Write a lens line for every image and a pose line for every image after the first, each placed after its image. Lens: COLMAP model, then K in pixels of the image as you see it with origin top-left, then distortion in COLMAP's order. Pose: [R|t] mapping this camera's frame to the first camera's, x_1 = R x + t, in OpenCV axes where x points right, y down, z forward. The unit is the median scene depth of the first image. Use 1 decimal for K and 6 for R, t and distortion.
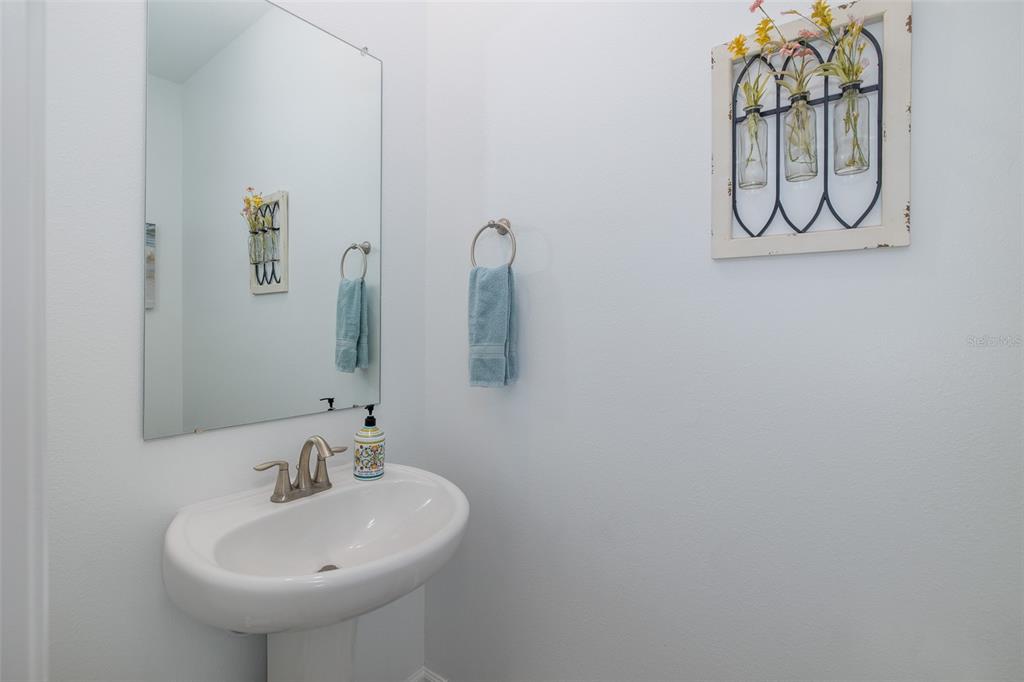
lens RADIAL K [[473.8, 0, 509.6], [0, 473.8, 341.4], [0, 0, 1]] dist [-0.002429, 0.000476]
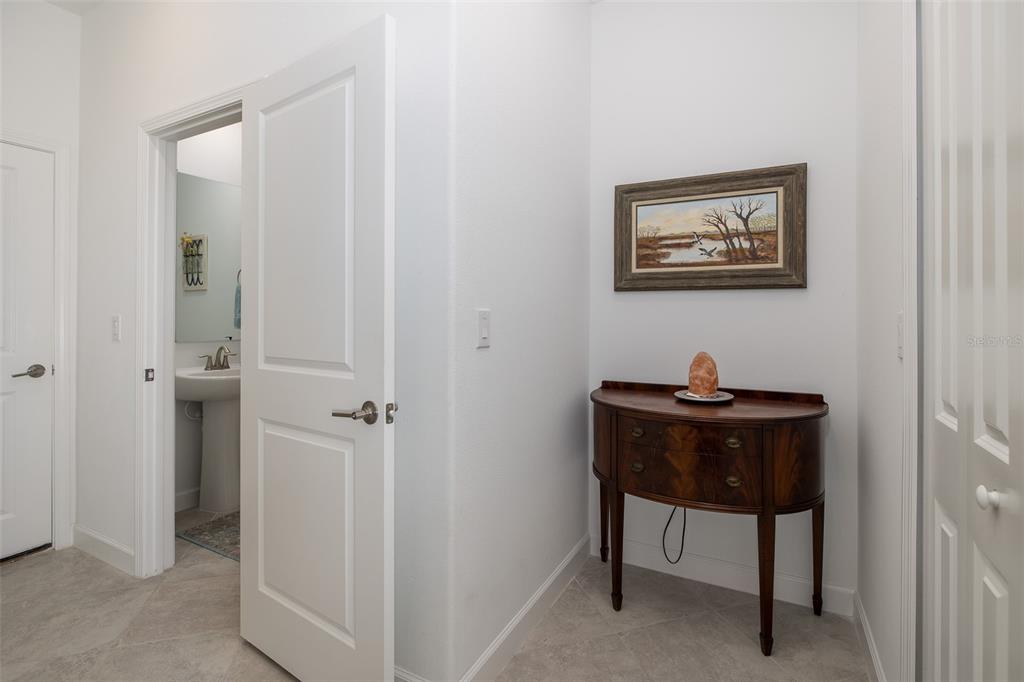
lens RADIAL K [[473.8, 0, 509.6], [0, 473.8, 341.4], [0, 0, 1]] dist [-0.002429, 0.000476]
pose [[0.988391, 0.001792, 0.151918, 0.398246], [-0.001692, 0.999998, -0.000786, 0.091023], [-0.151920, 0.000519, 0.988393, -0.959686]]
